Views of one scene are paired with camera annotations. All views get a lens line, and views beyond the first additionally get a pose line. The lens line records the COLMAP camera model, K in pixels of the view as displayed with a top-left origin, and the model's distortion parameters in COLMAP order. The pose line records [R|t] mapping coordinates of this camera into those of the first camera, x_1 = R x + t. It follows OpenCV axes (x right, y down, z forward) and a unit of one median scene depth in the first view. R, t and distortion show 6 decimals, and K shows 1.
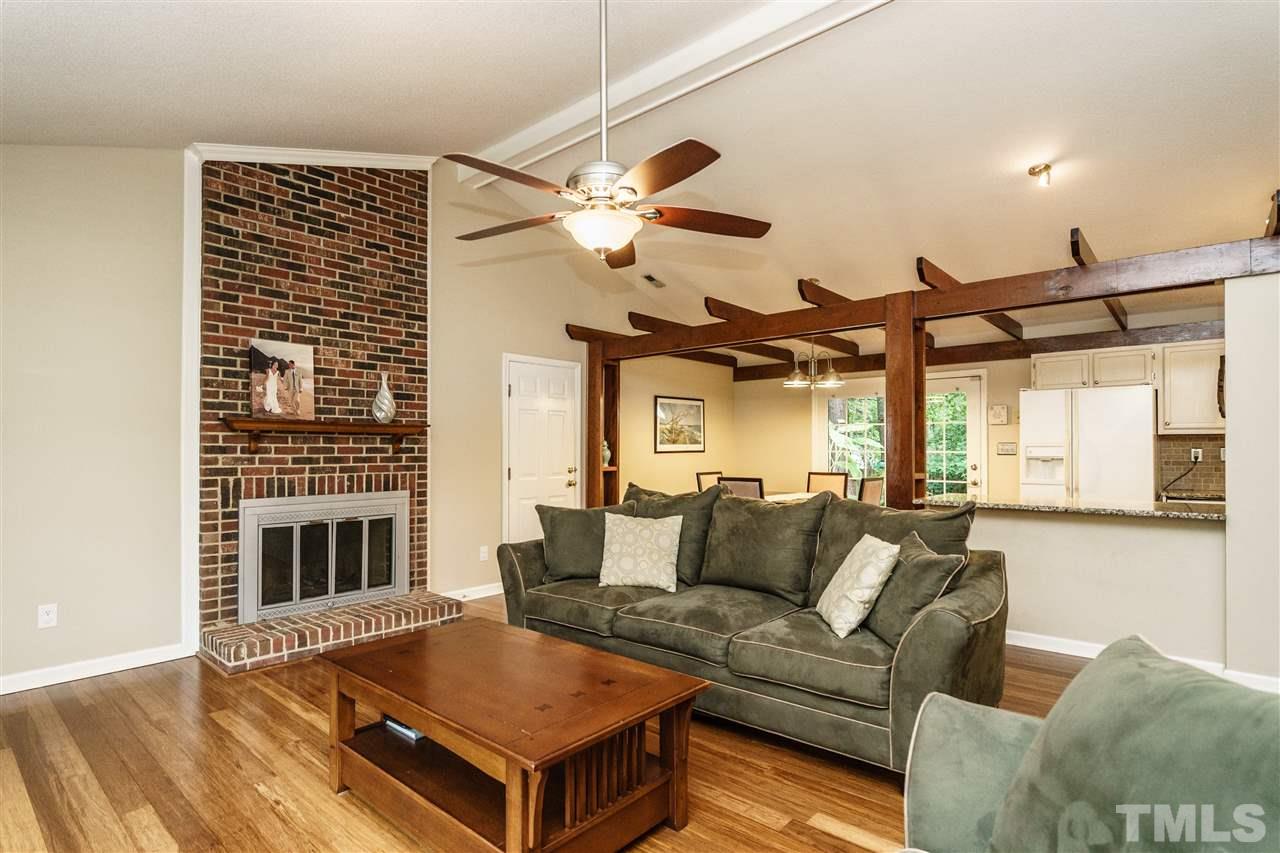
lens RADIAL K [[656.6, 0, 619.8], [0, 656.6, 439.3], [0, 0, 1]] dist [-0.001138, -0.000009]
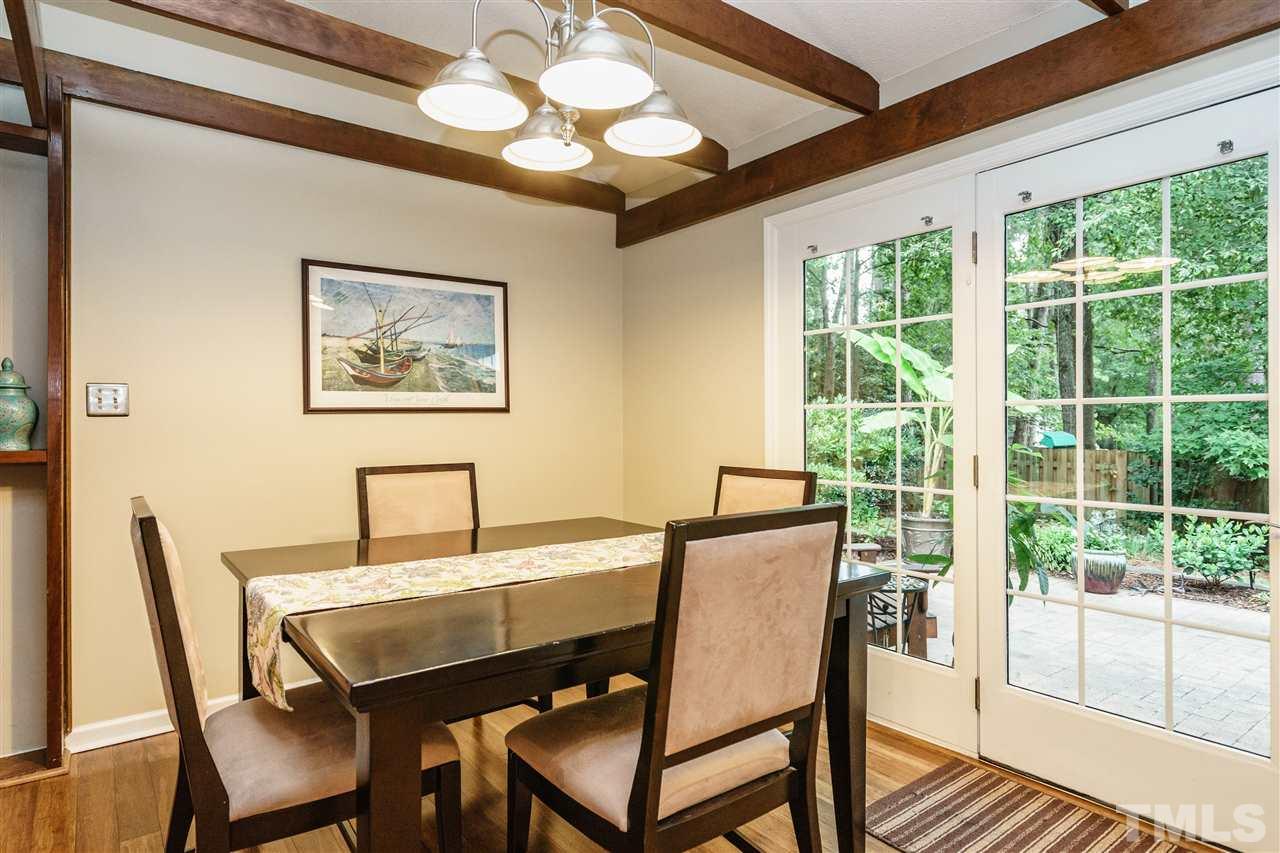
lens RADIAL K [[720.7, 0, 640.0], [0, 720.7, 426.5], [0, 0, 1]] dist [-0.003913, -0.001548]
pose [[0.982683, -0.005356, -0.185217, 0.514101], [0.008503, 0.999833, 0.016201, 0.038573], [0.185099, -0.017496, 0.982564, 1.016042]]
